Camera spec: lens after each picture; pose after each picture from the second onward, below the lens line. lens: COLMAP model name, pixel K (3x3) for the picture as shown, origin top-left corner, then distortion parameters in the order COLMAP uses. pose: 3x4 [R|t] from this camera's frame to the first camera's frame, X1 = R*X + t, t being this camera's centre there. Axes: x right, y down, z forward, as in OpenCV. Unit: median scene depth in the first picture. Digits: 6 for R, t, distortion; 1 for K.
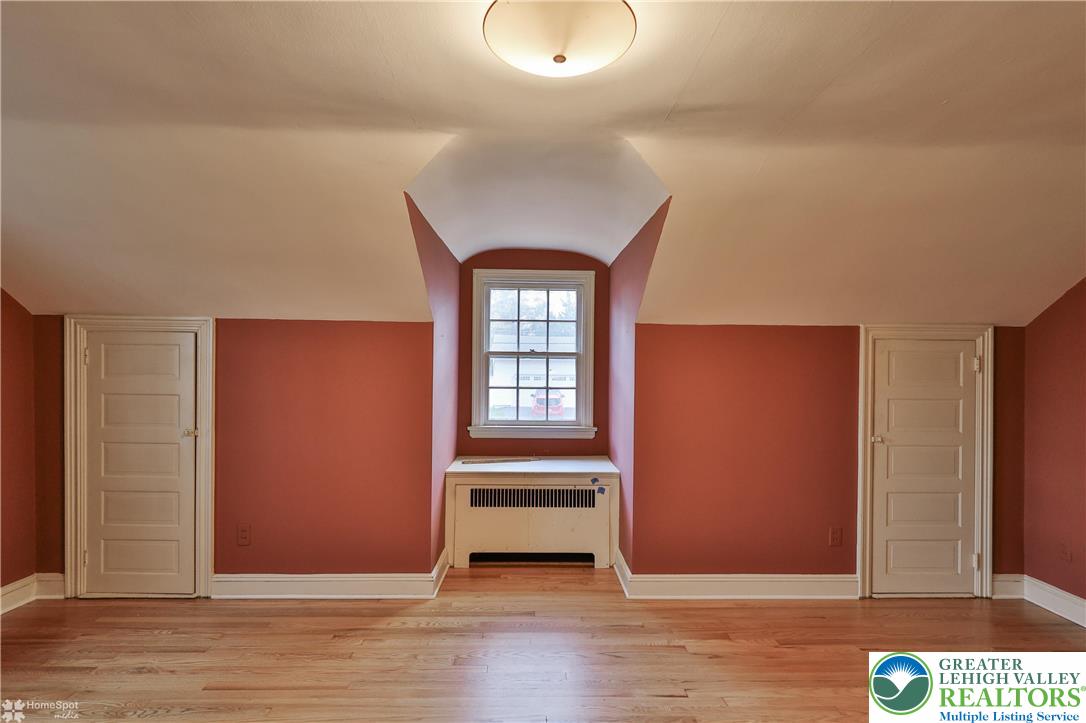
lens RADIAL K [[536.7, 0, 537.4], [0, 536.7, 363.8], [0, 0, 1]] dist [0.001239, 0.000514]
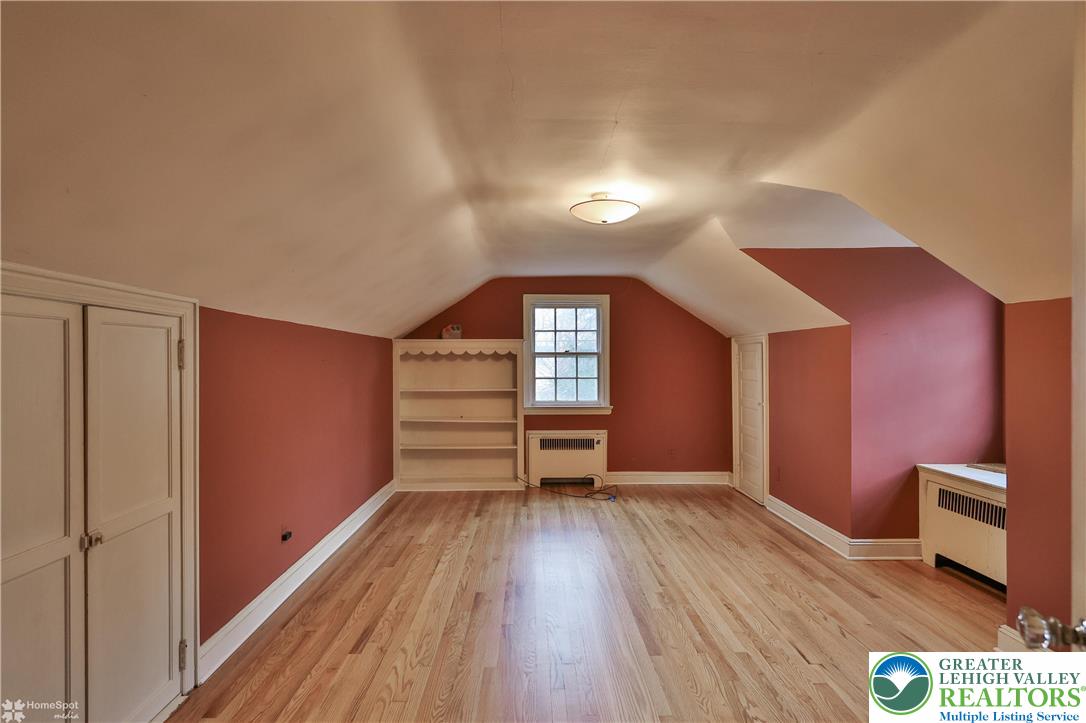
lens RADIAL K [[536.7, 0, 537.4], [0, 536.7, 363.8], [0, 0, 1]] dist [0.001239, 0.000514]
pose [[-0.011619, -0.005939, -0.999915, 1.054646], [0.006779, 0.999959, -0.006018, 0.012259], [0.999910, -0.006848, -0.011578, 0.358031]]
